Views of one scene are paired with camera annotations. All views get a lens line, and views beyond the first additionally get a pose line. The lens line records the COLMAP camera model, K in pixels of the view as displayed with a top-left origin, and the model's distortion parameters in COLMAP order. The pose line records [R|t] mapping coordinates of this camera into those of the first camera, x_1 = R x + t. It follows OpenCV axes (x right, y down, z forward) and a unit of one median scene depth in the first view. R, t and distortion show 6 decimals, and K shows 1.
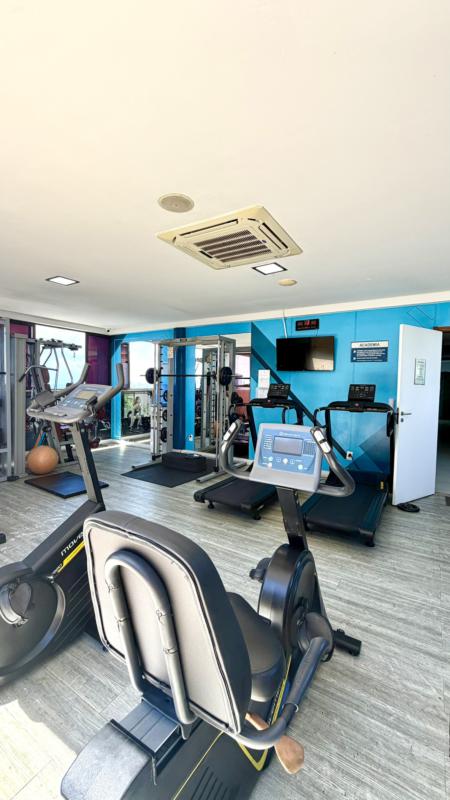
lens RADIAL K [[324.6, 0, 221.7], [0, 324.6, 402.0], [0, 0, 1]] dist [0.000157, 0.000035]
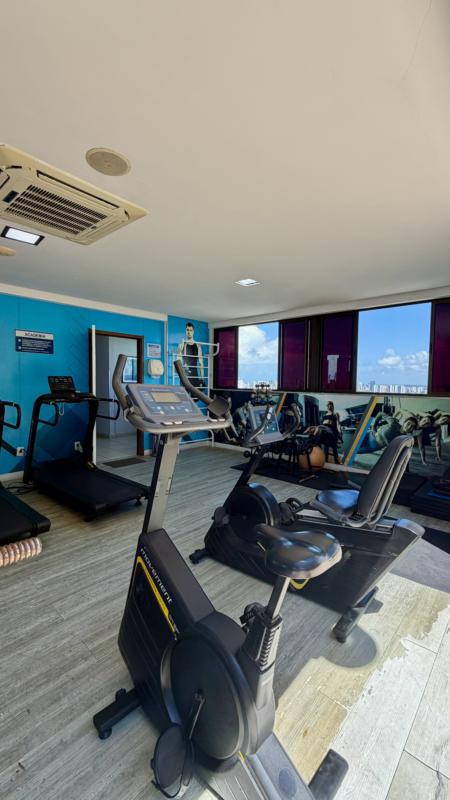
lens RADIAL K [[324.6, 0, 221.7], [0, 324.6, 402.0], [0, 0, 1]] dist [0.000157, 0.000035]
pose [[0.205257, -0.077603, 0.975627, -0.478864], [0.039116, 0.996706, 0.071050, -0.025510], [-0.977926, 0.023579, 0.207616, 0.285368]]
